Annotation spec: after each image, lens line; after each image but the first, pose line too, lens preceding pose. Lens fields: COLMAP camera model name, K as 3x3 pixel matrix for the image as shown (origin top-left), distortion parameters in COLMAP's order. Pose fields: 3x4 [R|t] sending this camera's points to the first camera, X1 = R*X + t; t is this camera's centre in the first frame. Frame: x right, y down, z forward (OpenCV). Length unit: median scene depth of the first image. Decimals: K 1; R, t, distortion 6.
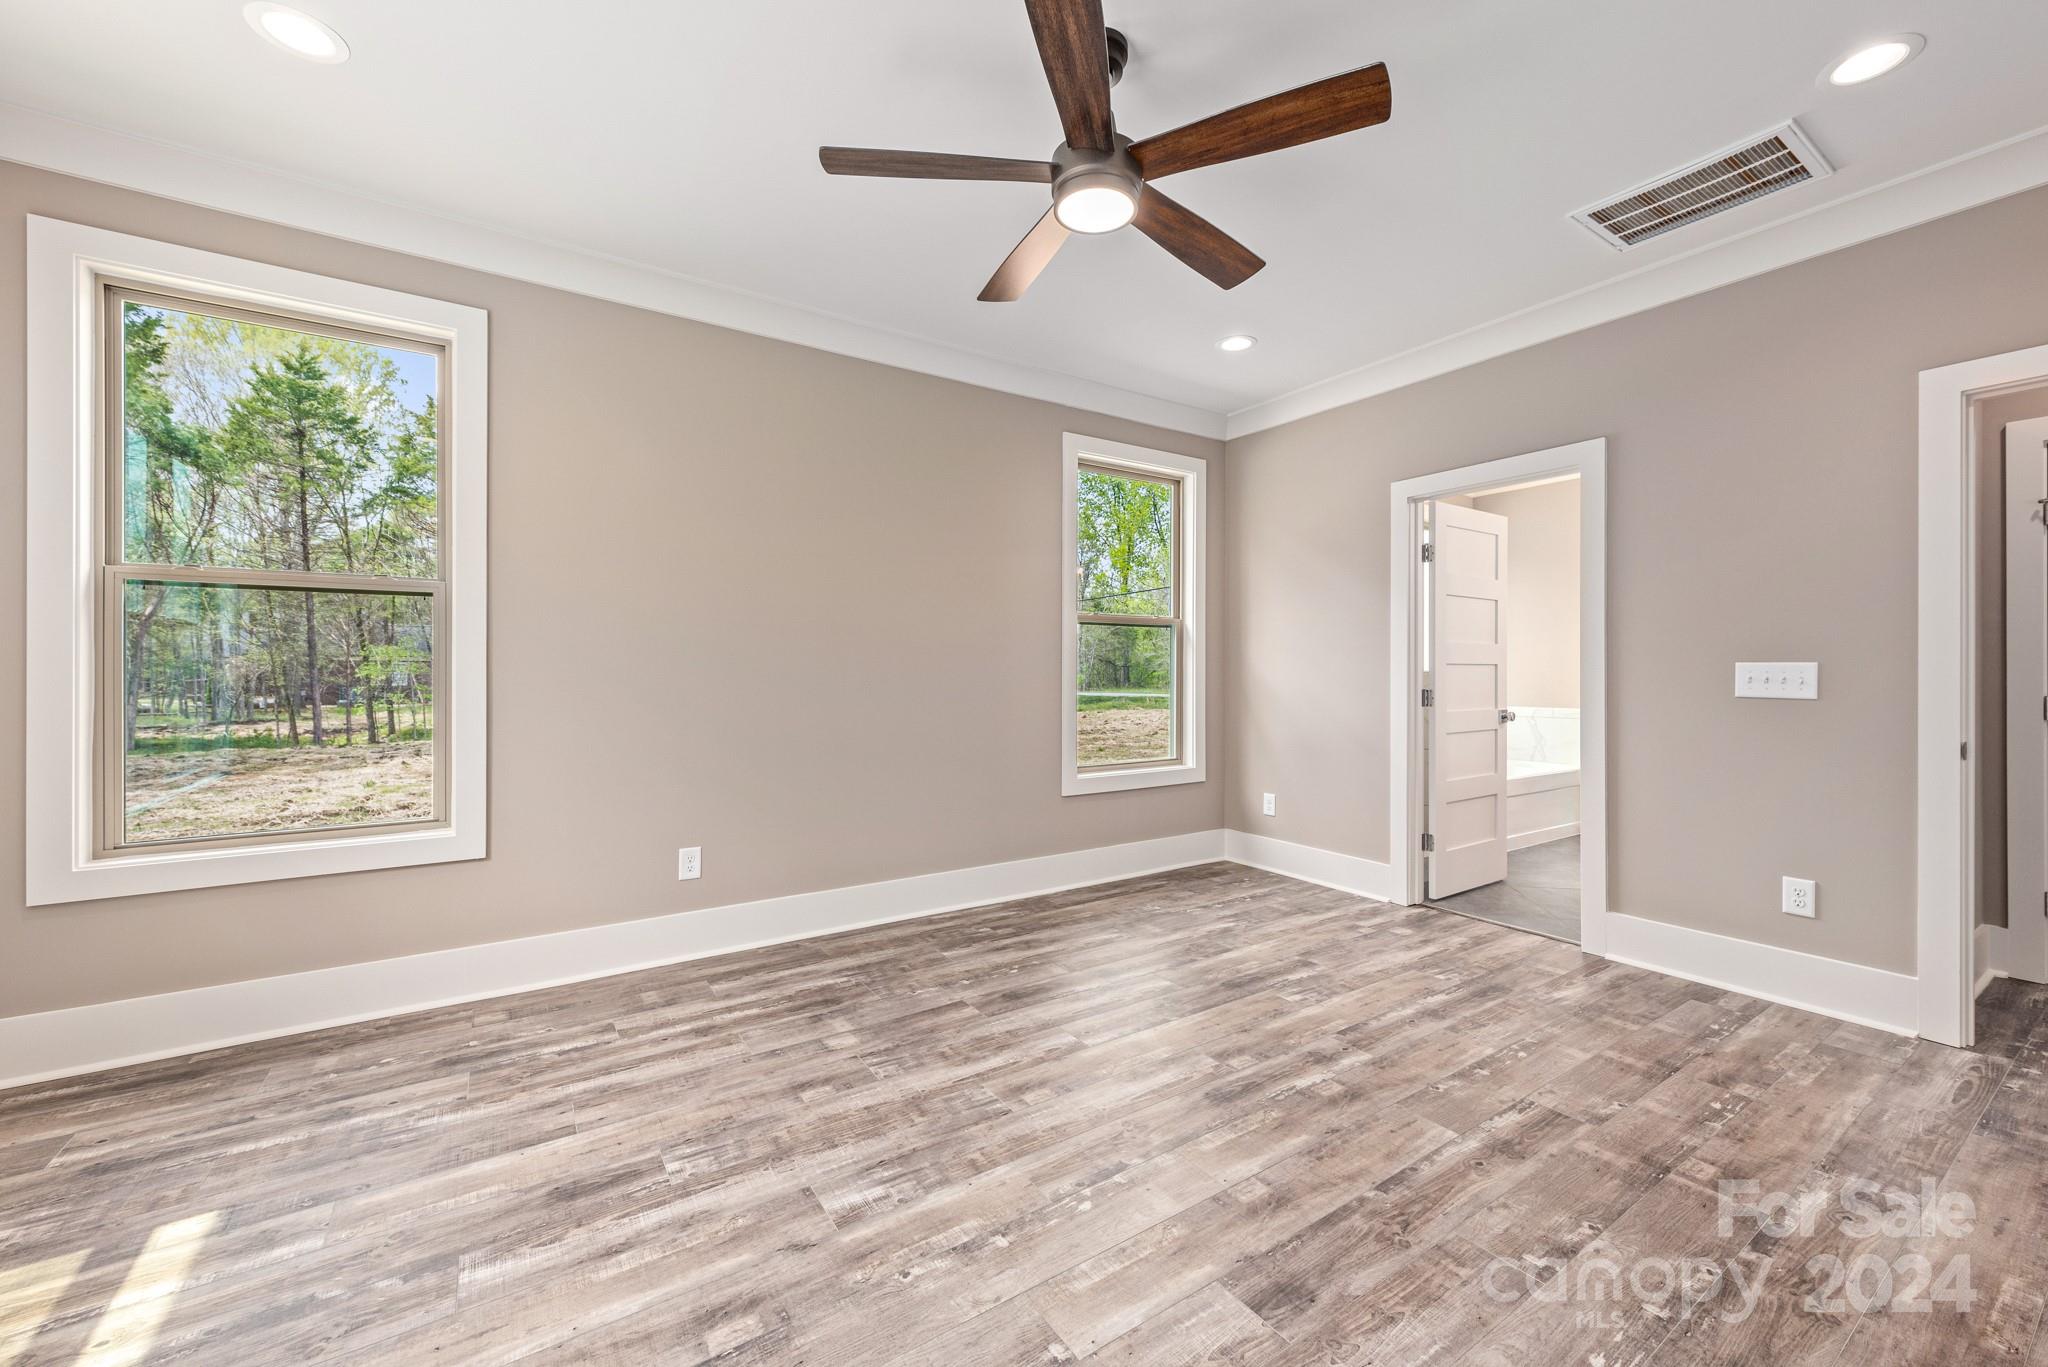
lens RADIAL K [[801.0, 0, 1032.9], [0, 801.0, 677.5], [0, 0, 1]] dist [0.017372, -0.005286]
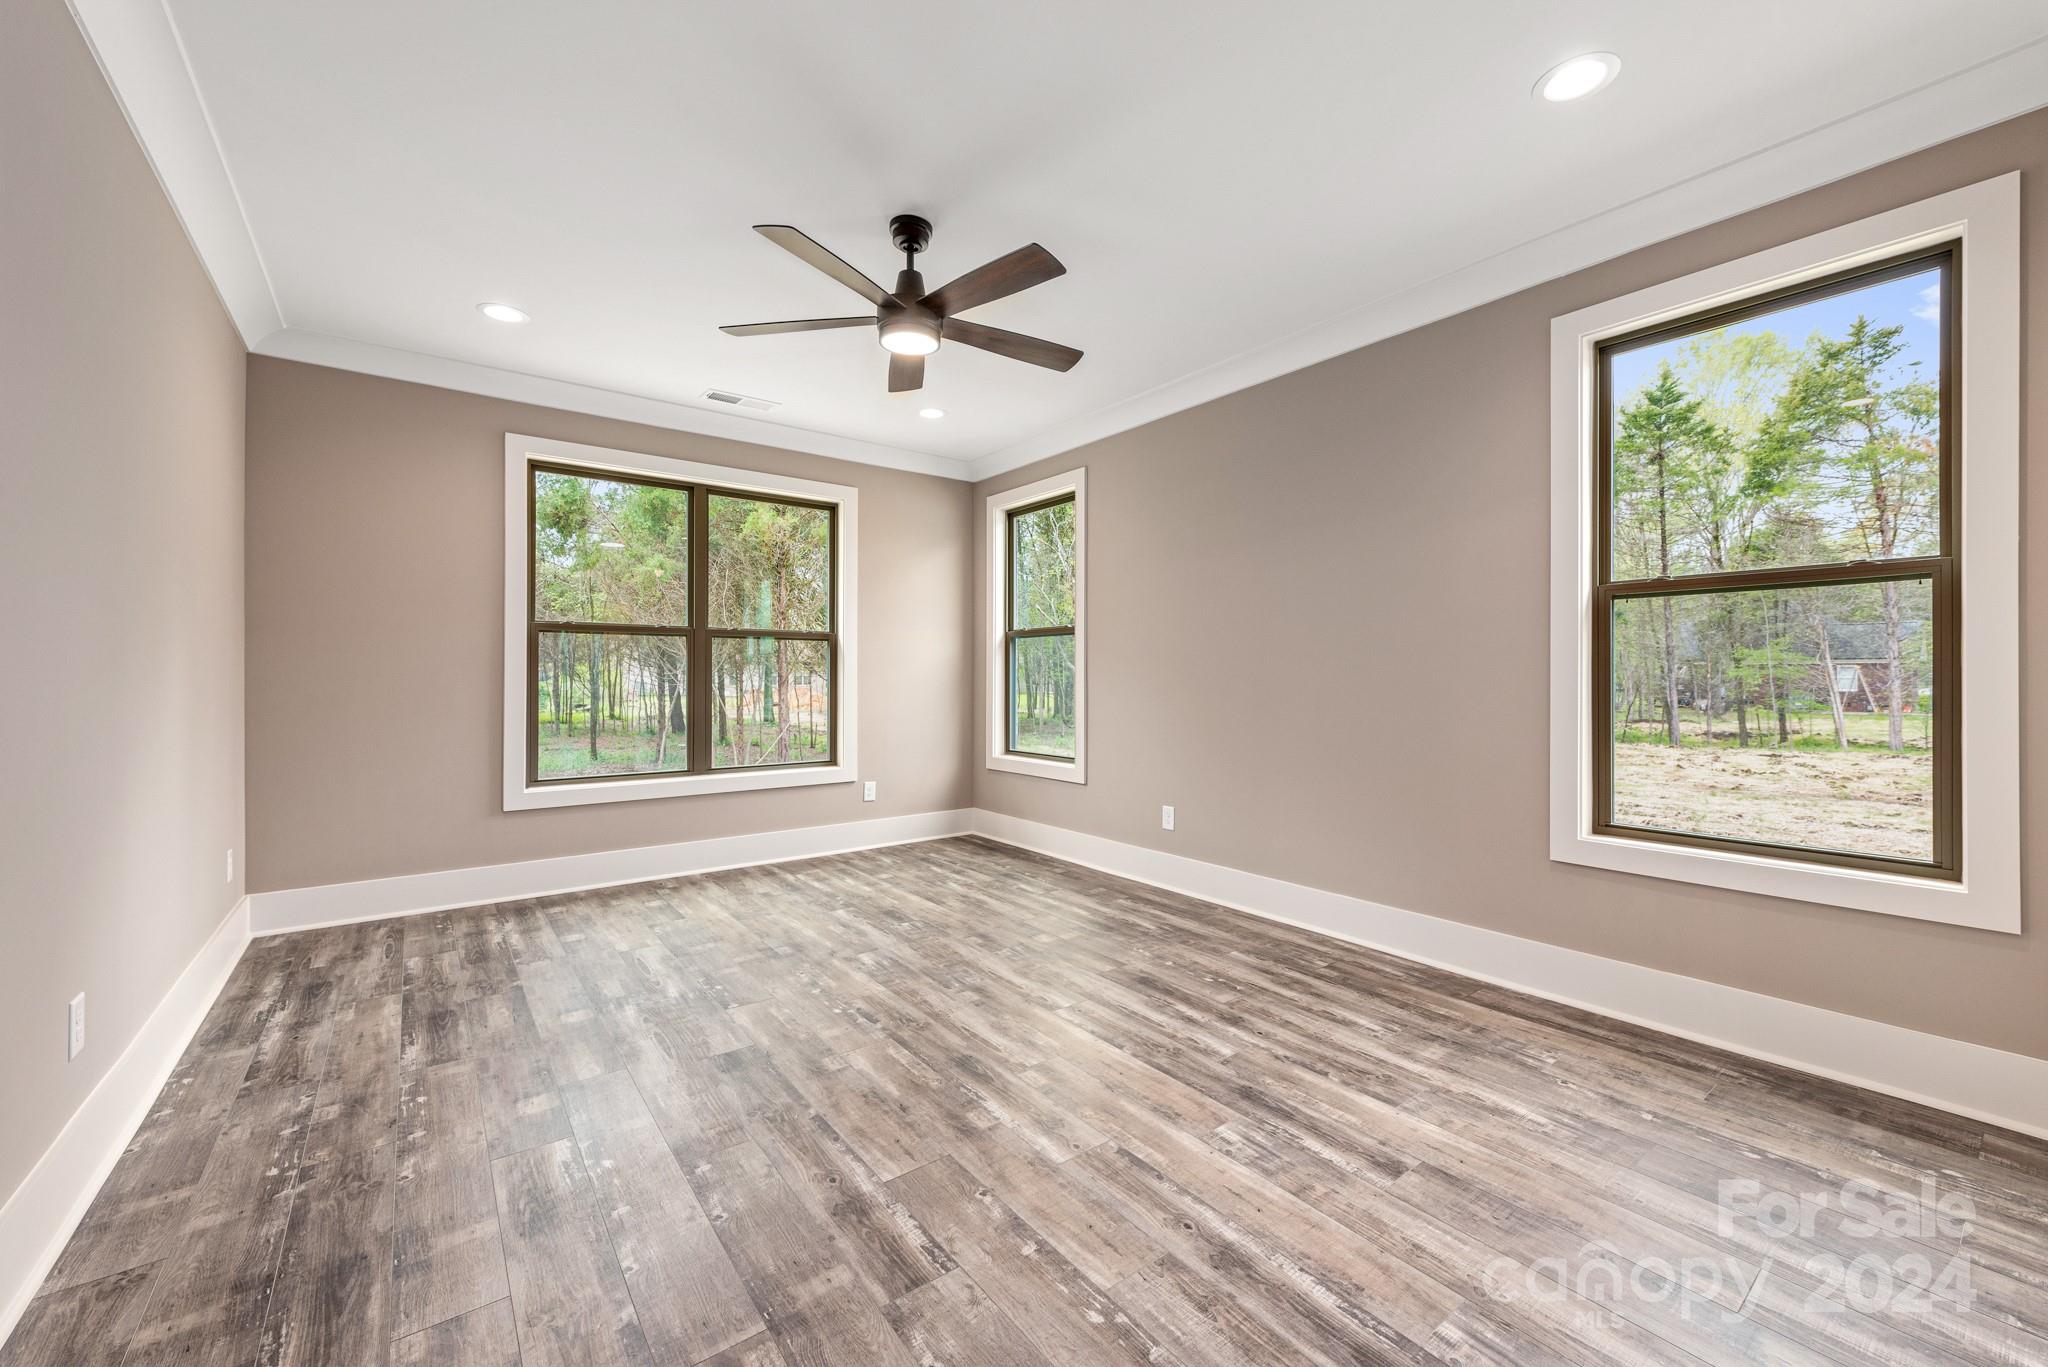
lens RADIAL K [[801.0, 0, 1032.9], [0, 801.0, 677.5], [0, 0, 1]] dist [0.017372, -0.005286]
pose [[0.064715, -0.000366, -0.997904, 0.972461], [-0.005769, 0.999983, -0.000741, -0.000845], [0.997887, 0.005805, 0.064712, 0.744779]]
